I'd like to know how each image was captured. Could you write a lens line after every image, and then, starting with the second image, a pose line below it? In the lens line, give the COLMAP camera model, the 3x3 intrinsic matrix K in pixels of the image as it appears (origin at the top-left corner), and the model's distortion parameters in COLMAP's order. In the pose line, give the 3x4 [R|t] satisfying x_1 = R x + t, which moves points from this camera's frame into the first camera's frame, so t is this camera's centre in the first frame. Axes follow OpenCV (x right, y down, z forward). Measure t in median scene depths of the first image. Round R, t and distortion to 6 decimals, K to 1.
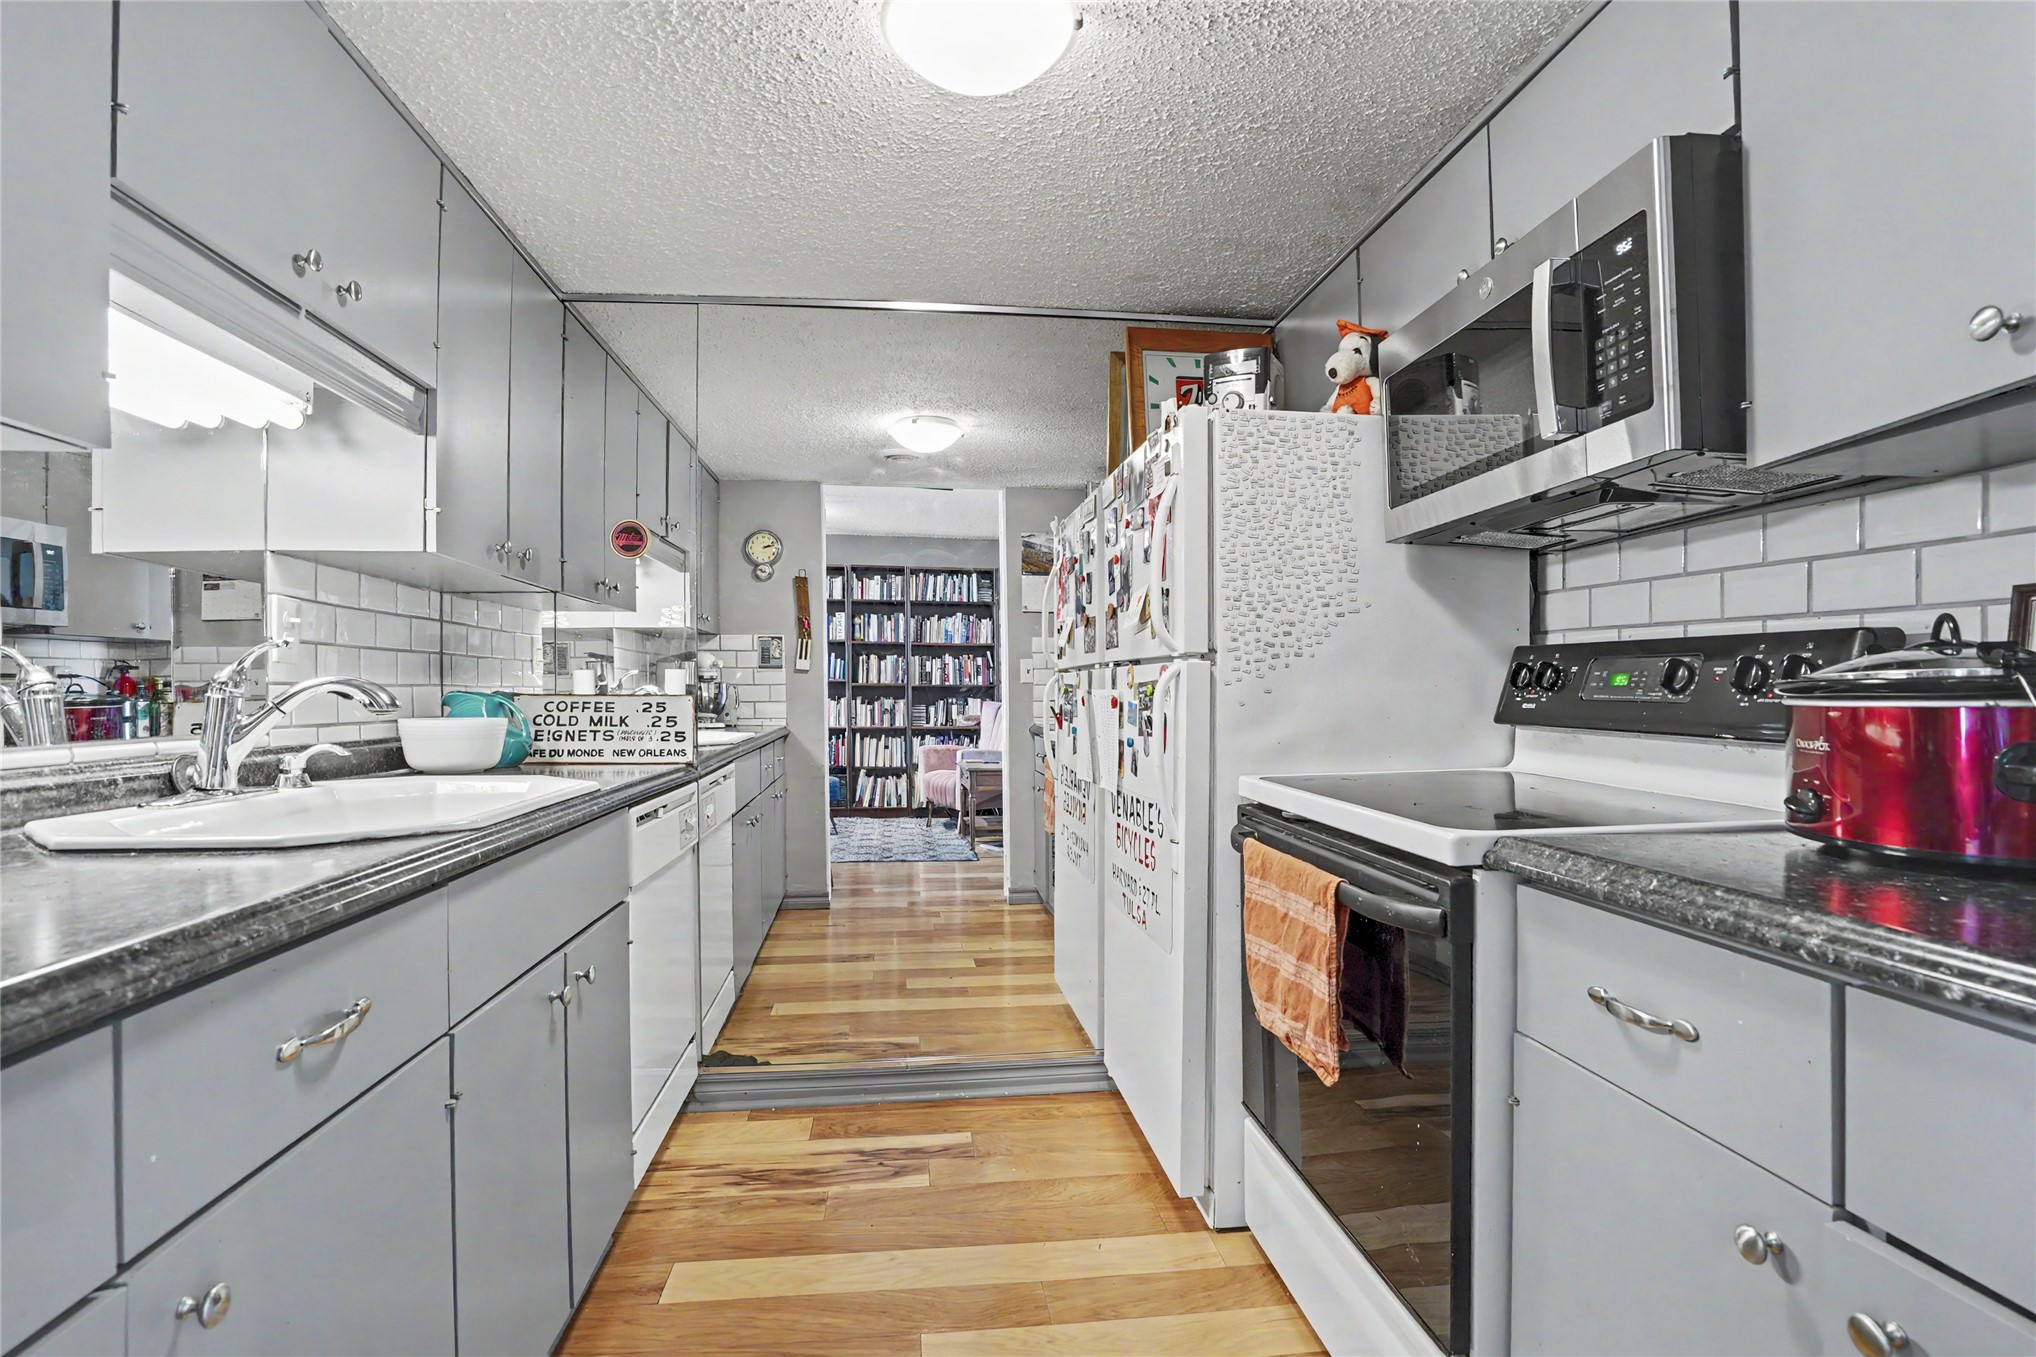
lens RADIAL K [[990.7, 0, 1016.2], [0, 990.7, 694.9], [0, 0, 1]] dist [-0.053836, 0.021317]
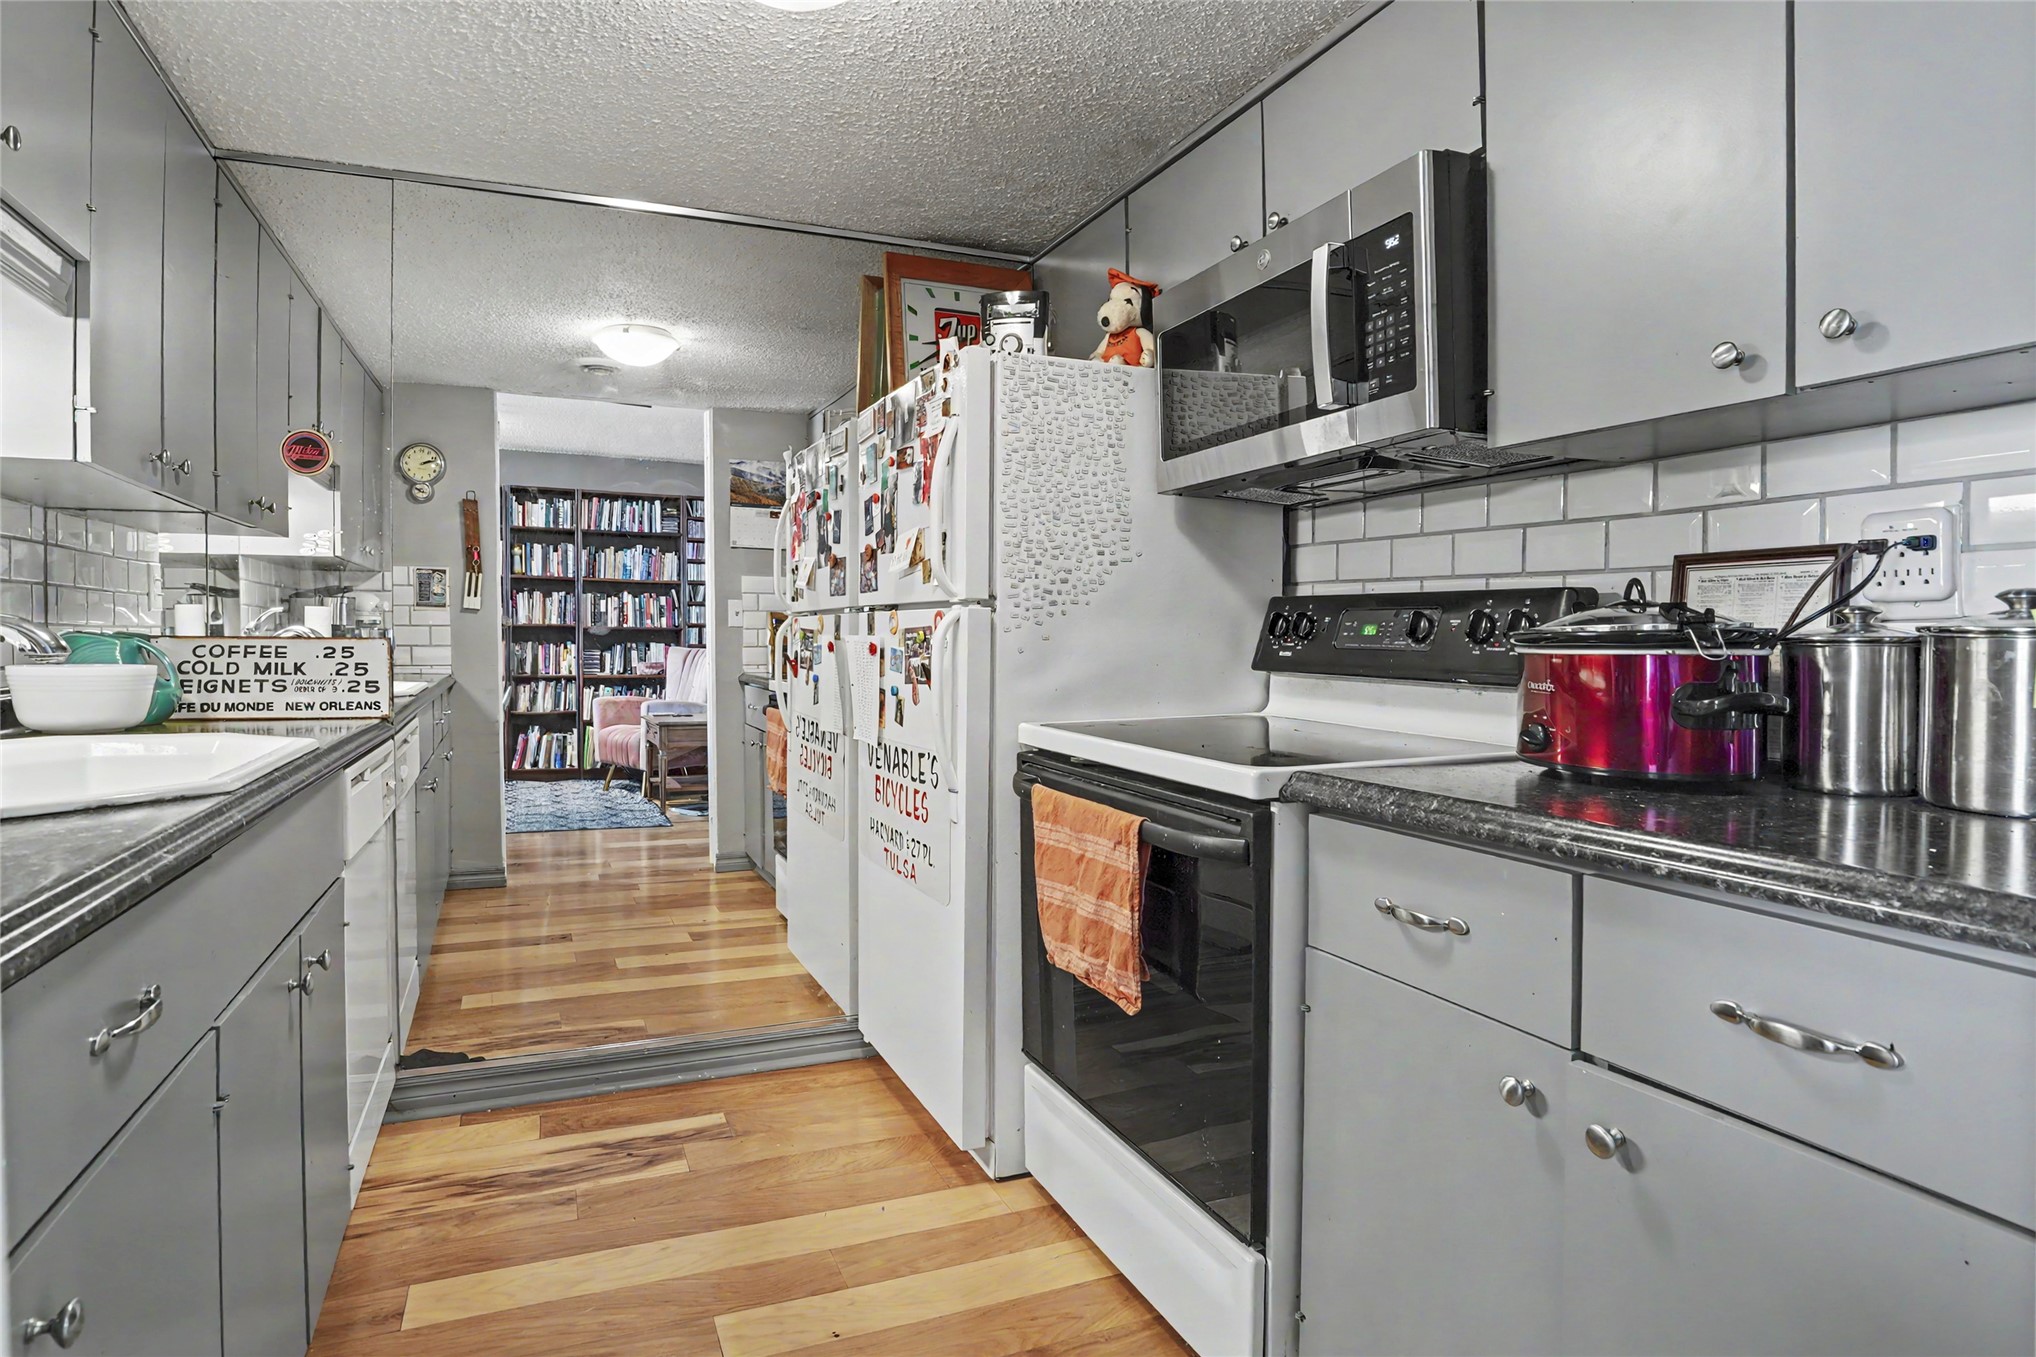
lens RADIAL K [[1107.8, 0, 971.3], [0, 1107.8, 654.6], [0, 0, 1]] dist [-0.050016, 0.018752]
pose [[0.965878, 0.001901, 0.258990, -0.091638], [-0.005401, 0.999903, 0.012803, -0.000572], [-0.258940, -0.013765, 0.965795, -0.055084]]
